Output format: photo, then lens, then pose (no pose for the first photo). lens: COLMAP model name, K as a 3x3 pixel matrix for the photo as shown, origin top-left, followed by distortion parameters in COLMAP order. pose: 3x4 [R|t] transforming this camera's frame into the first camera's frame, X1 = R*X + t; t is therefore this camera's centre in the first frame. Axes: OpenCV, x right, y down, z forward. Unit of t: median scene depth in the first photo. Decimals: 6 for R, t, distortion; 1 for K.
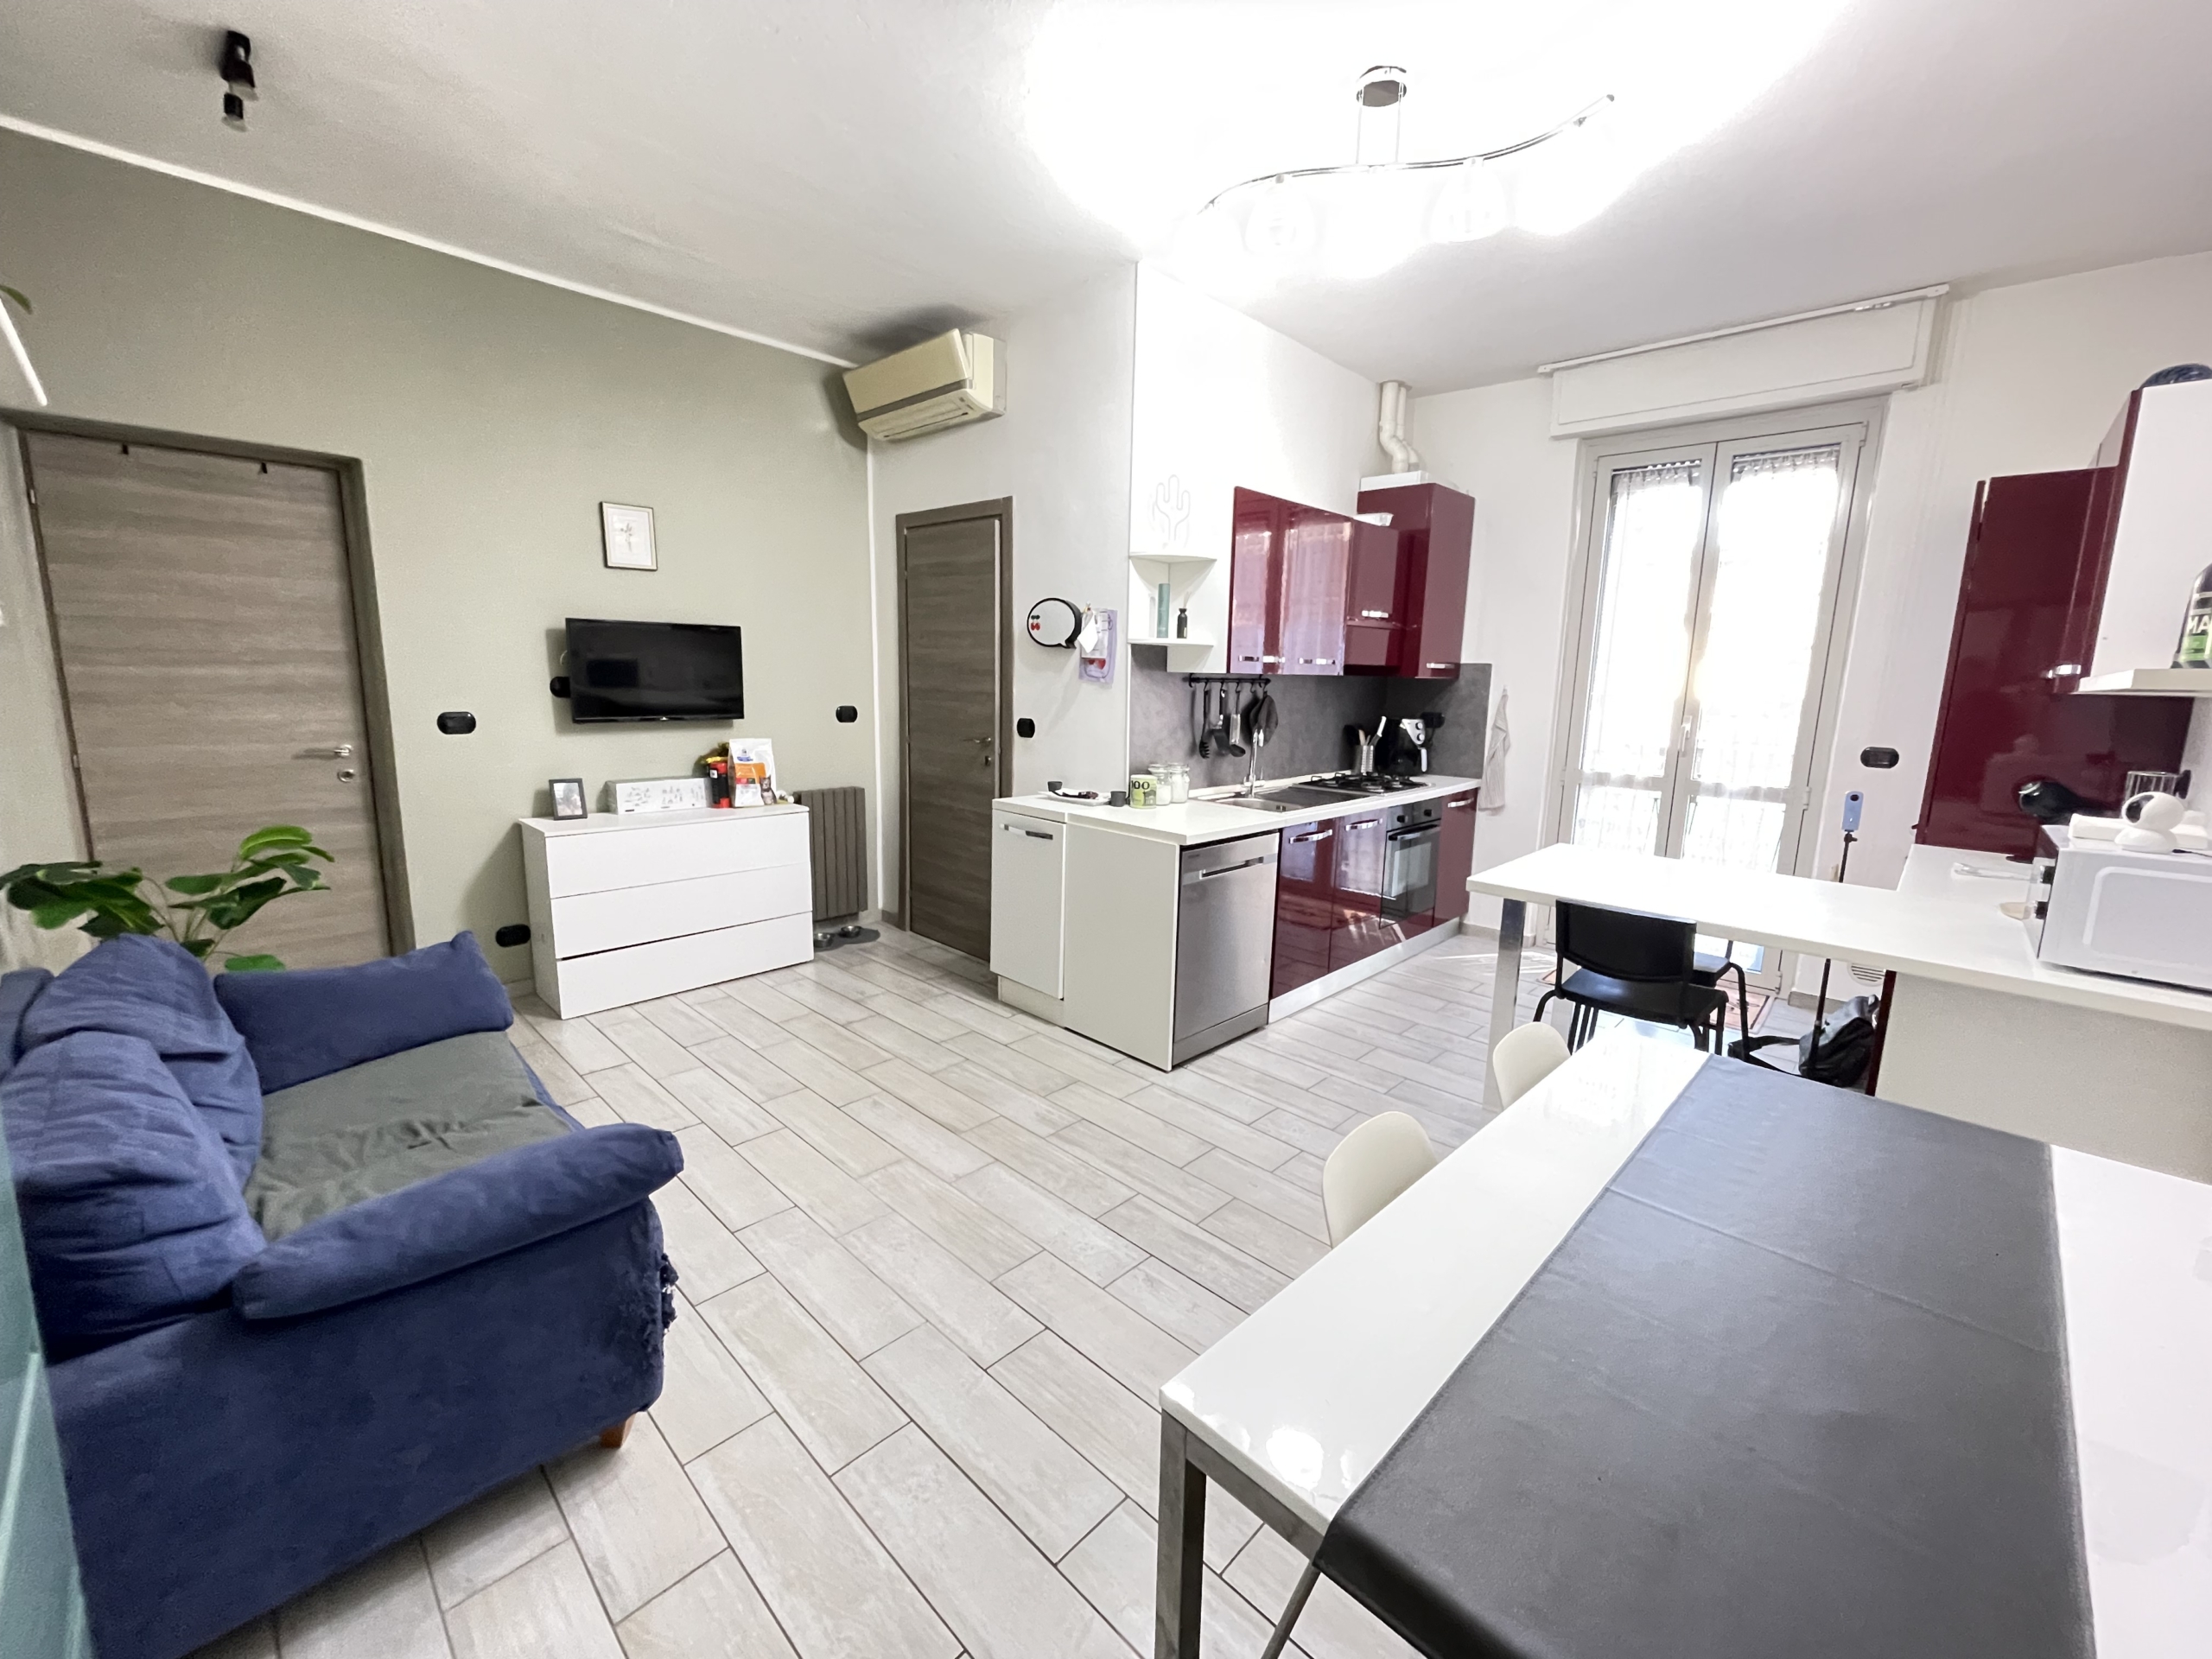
lens RADIAL K [[892.2, 0, 1120.7], [0, 892.2, 822.7], [0, 0, 1]] dist [-0.001840, 0.000121]
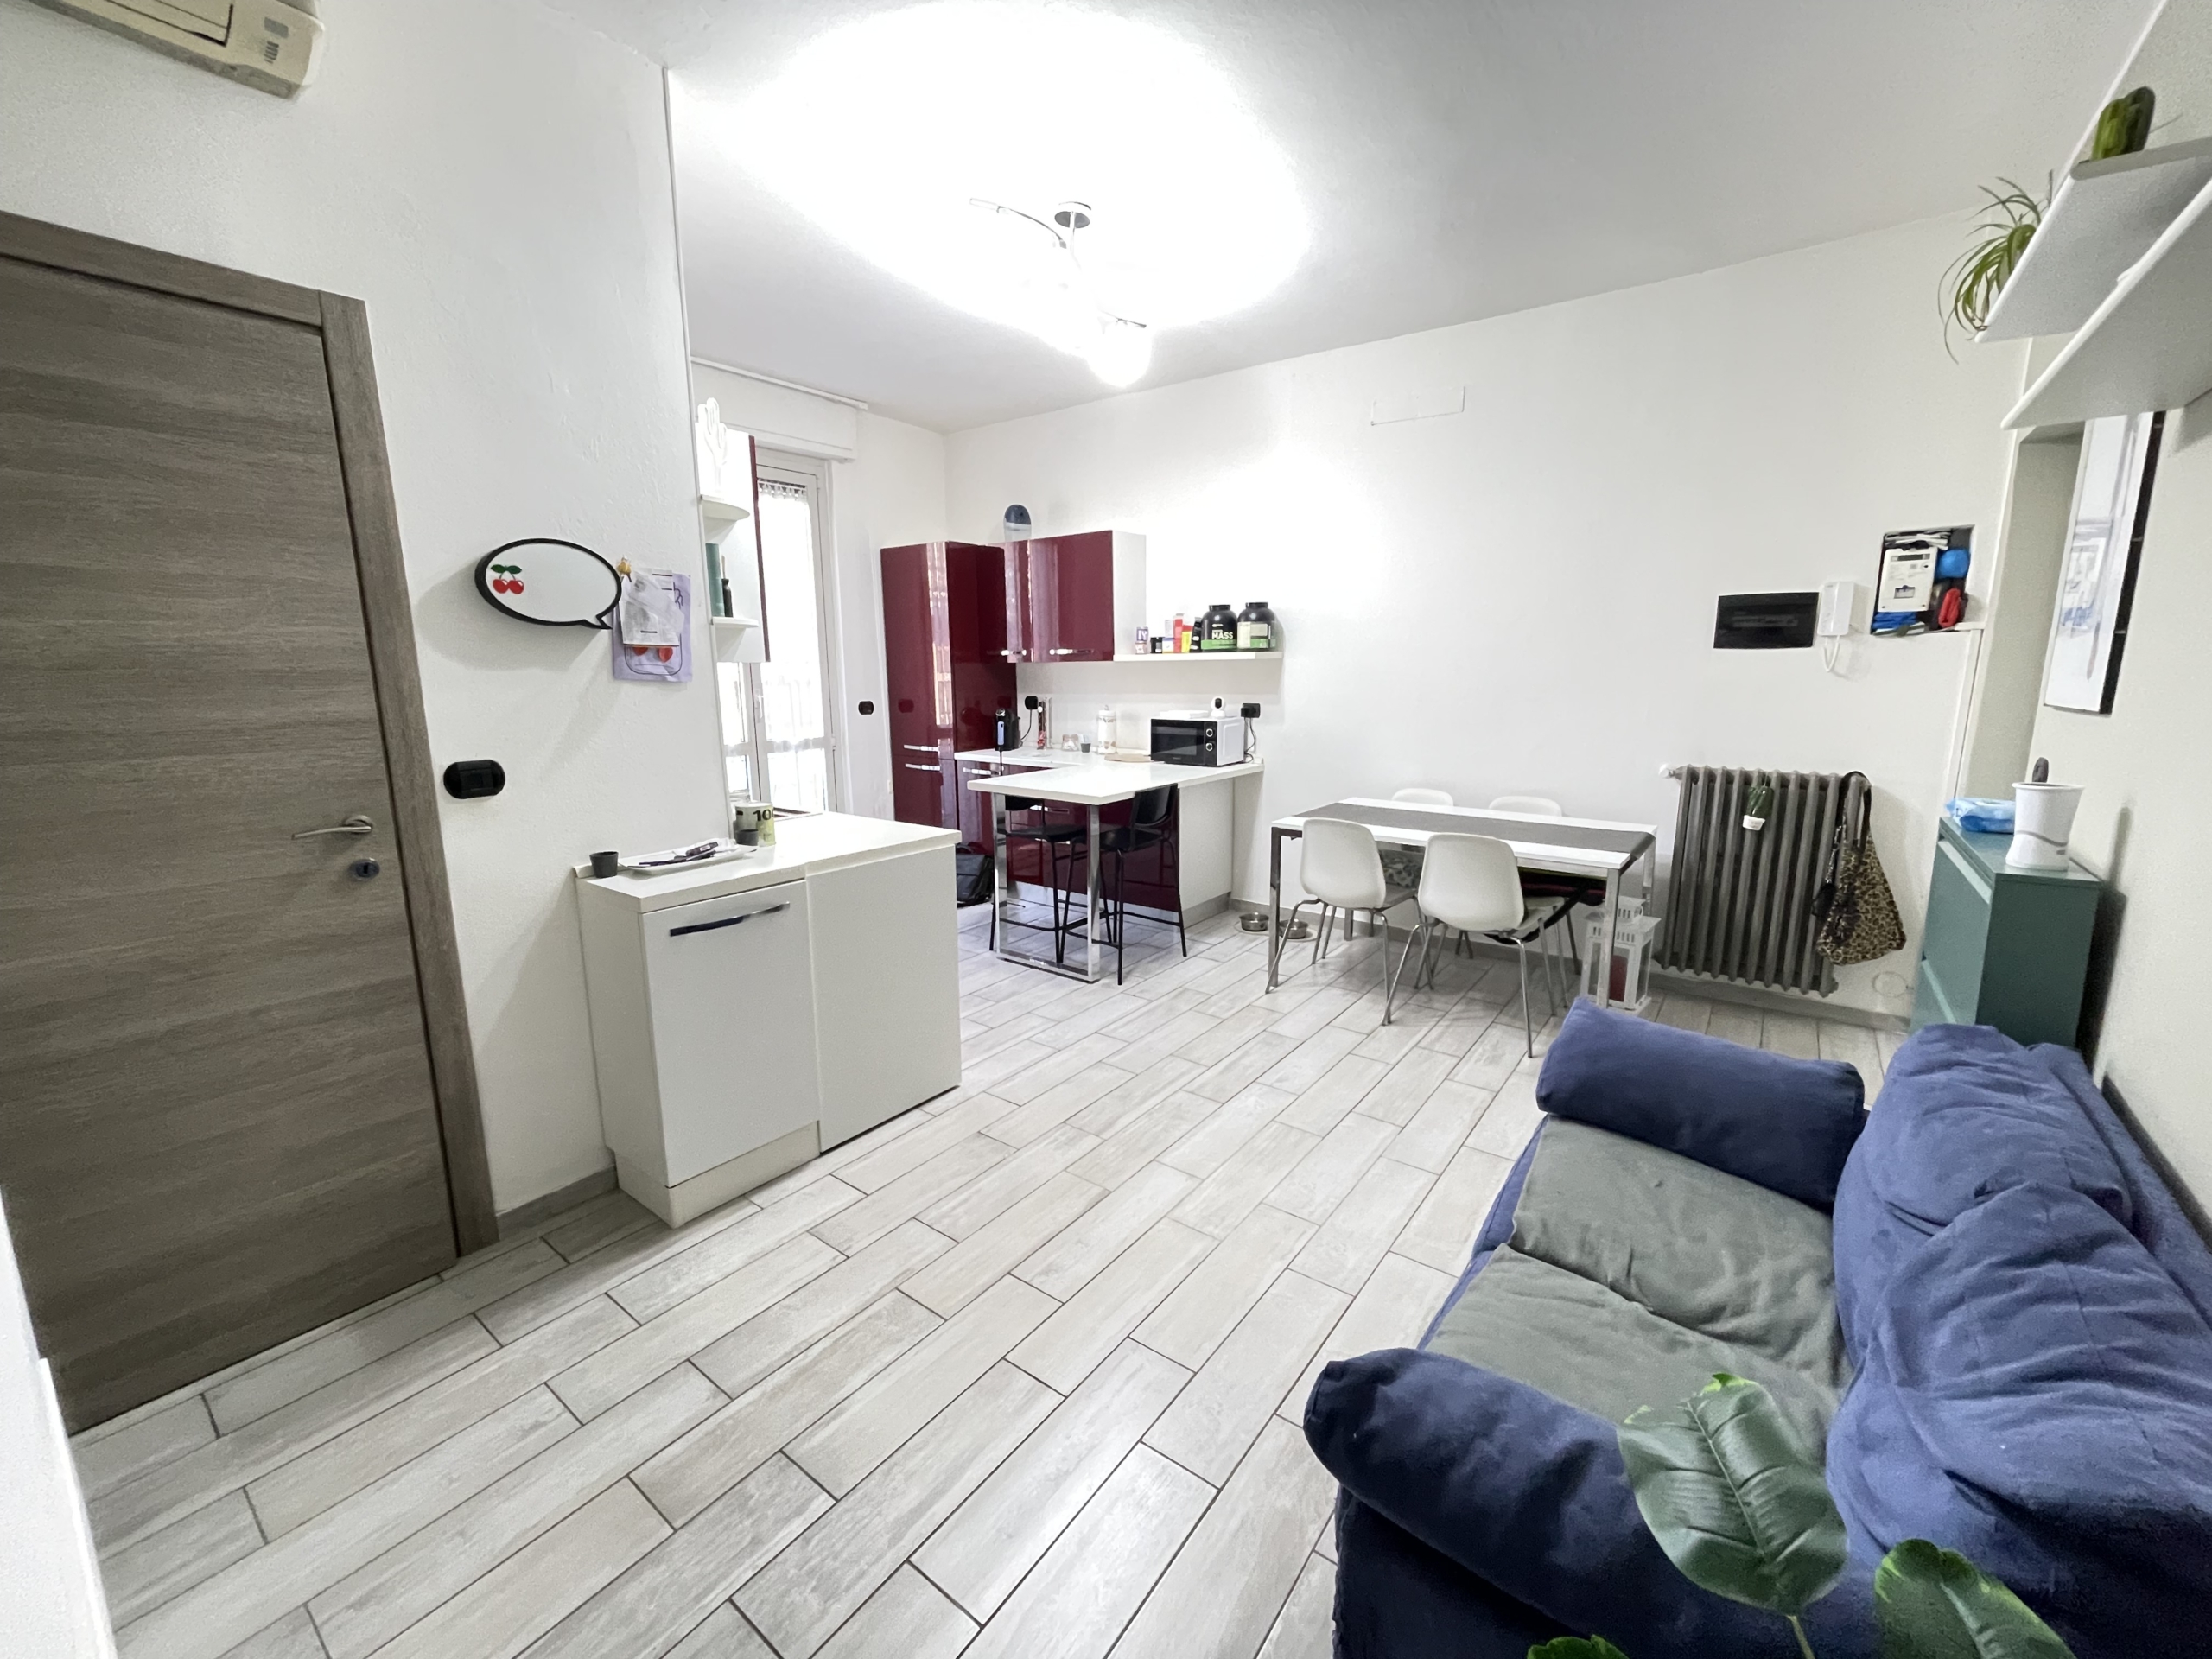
lens RADIAL K [[892.2, 0, 1120.9], [0, 892.2, 821.1], [0, 0, 1]] dist [-0.001840, 0.000121]
pose [[-0.118281, -0.197685, 0.973103, -0.722347], [0.167954, 0.961880, 0.215820, -0.143474], [-0.978673, 0.188964, -0.080571, 0.737540]]
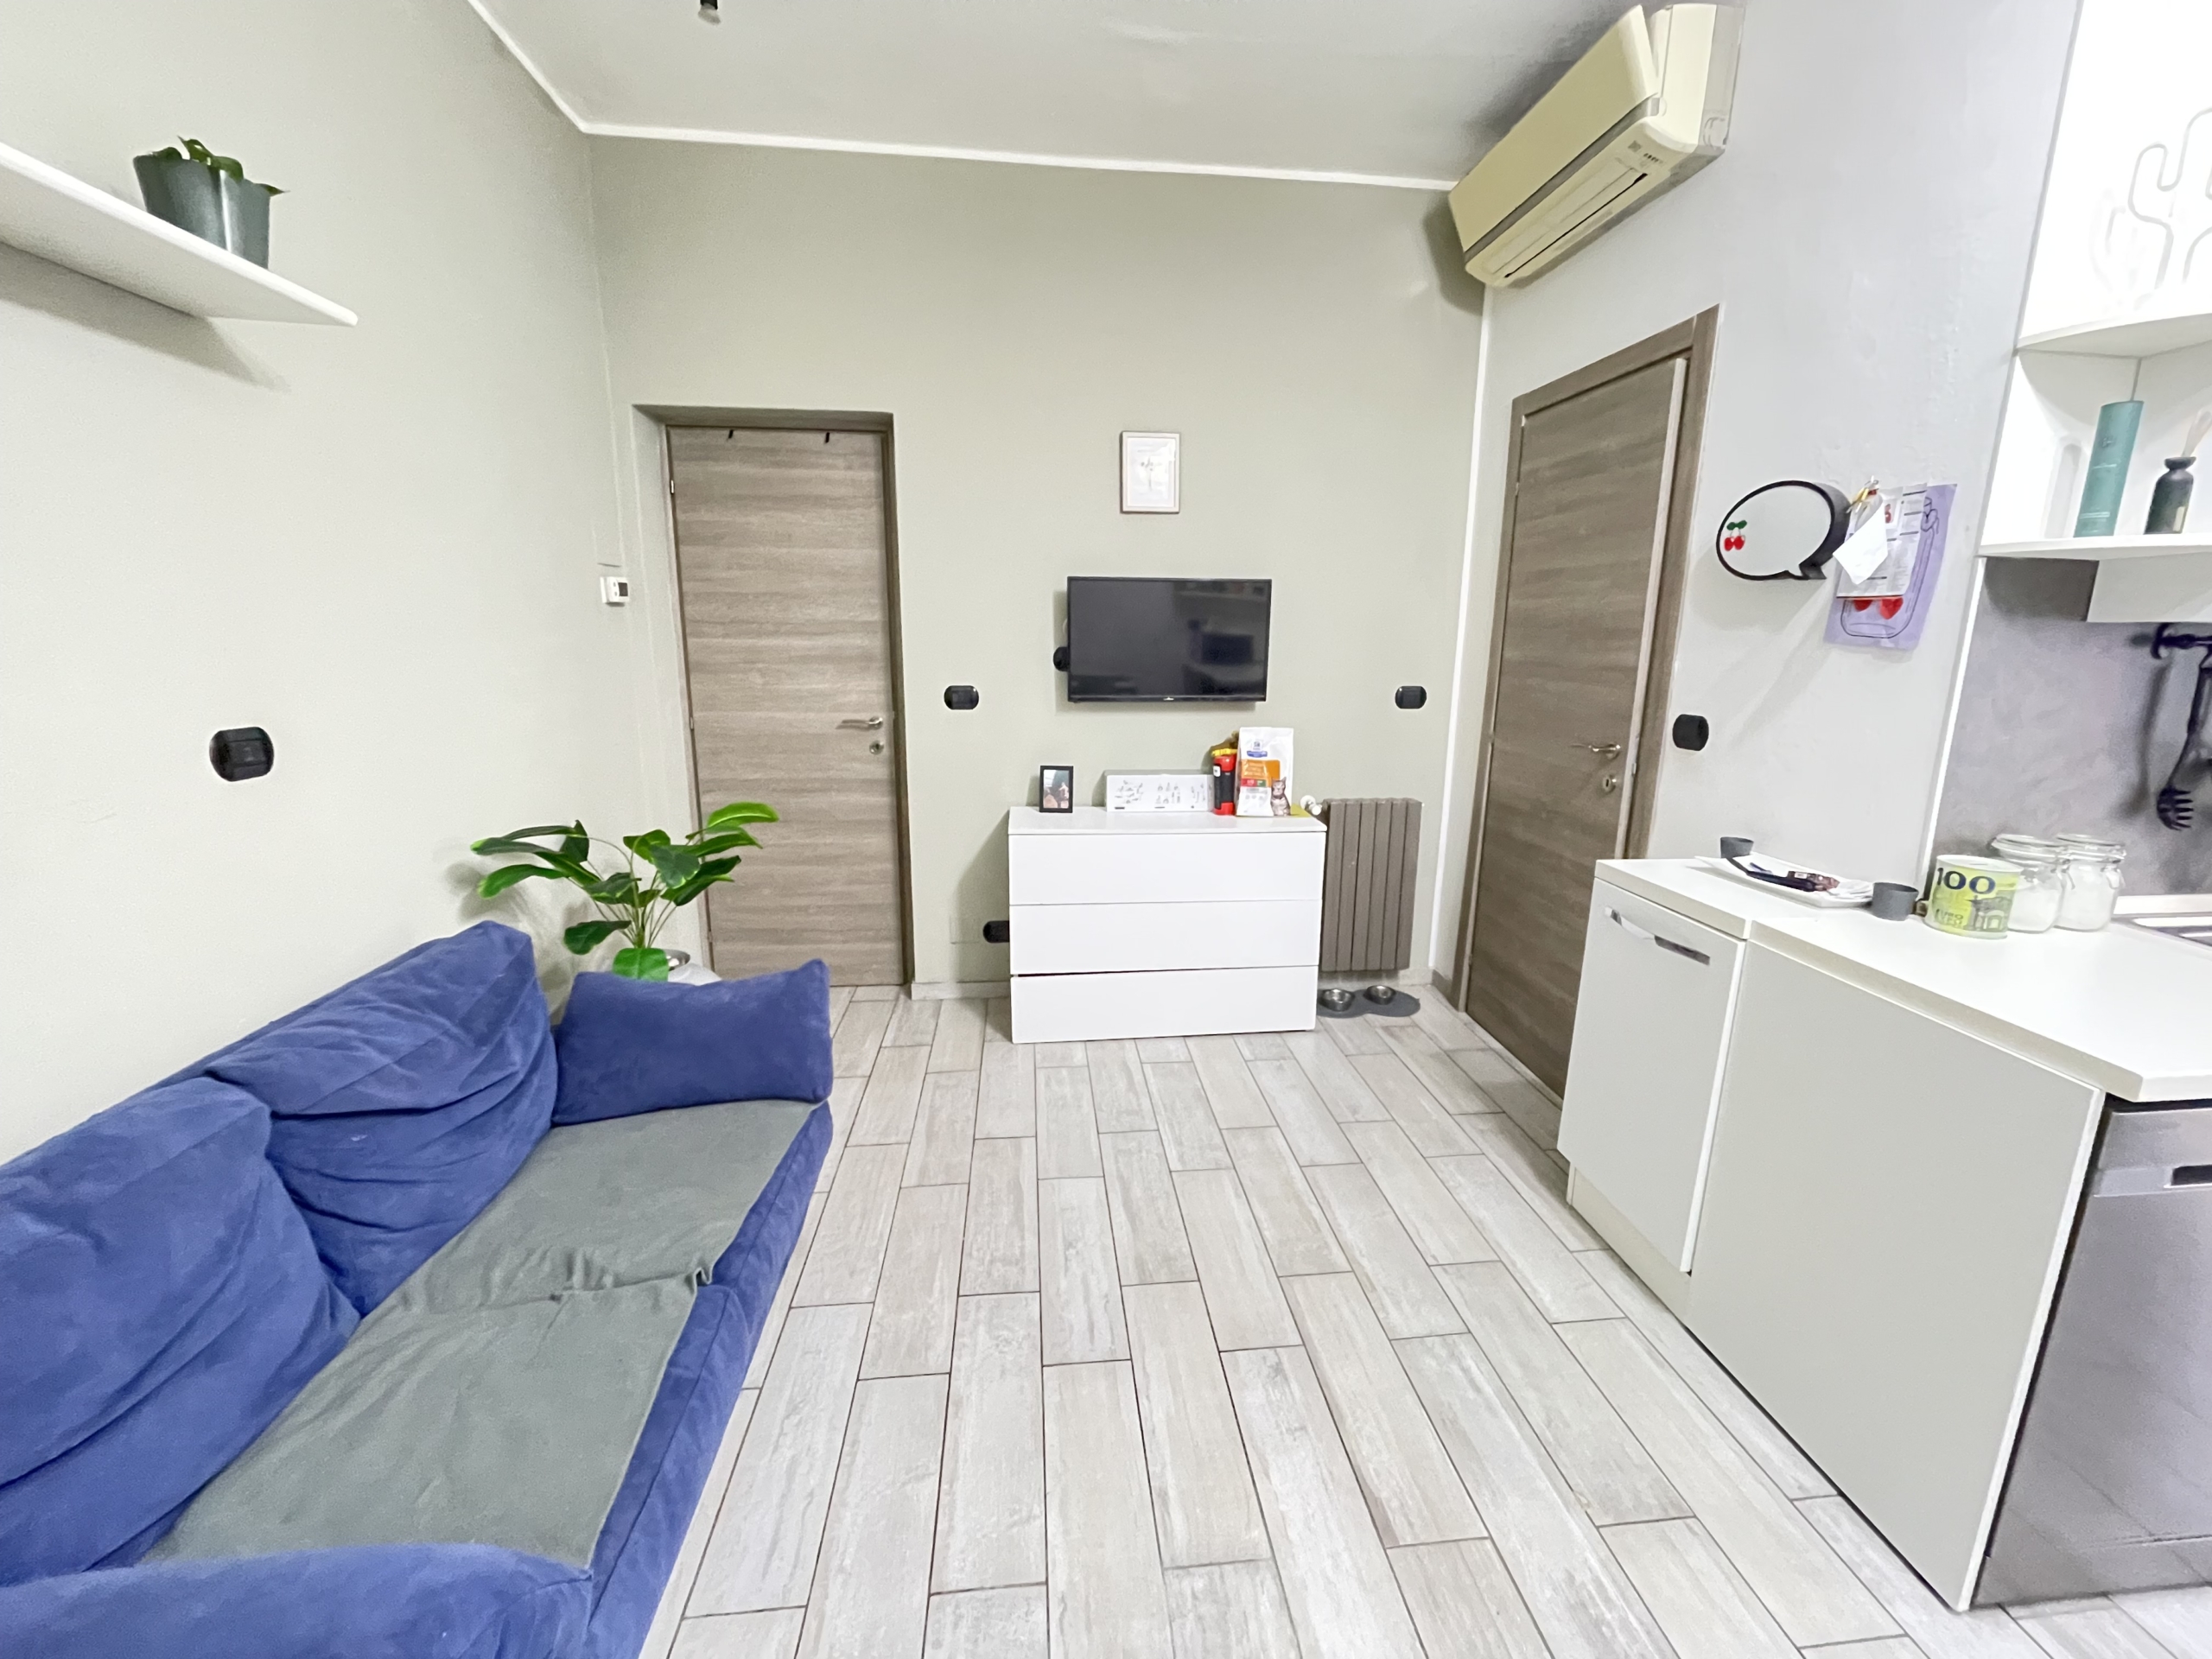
lens RADIAL K [[892.2, 0, 1122.3], [0, 892.2, 821.3], [0, 0, 1]] dist [-0.001840, 0.000121]
pose [[0.760813, 0.116197, -0.638484, -0.016443], [-0.100084, 0.993078, 0.061470, -0.054711], [0.641207, 0.017134, 0.767177, 0.380242]]
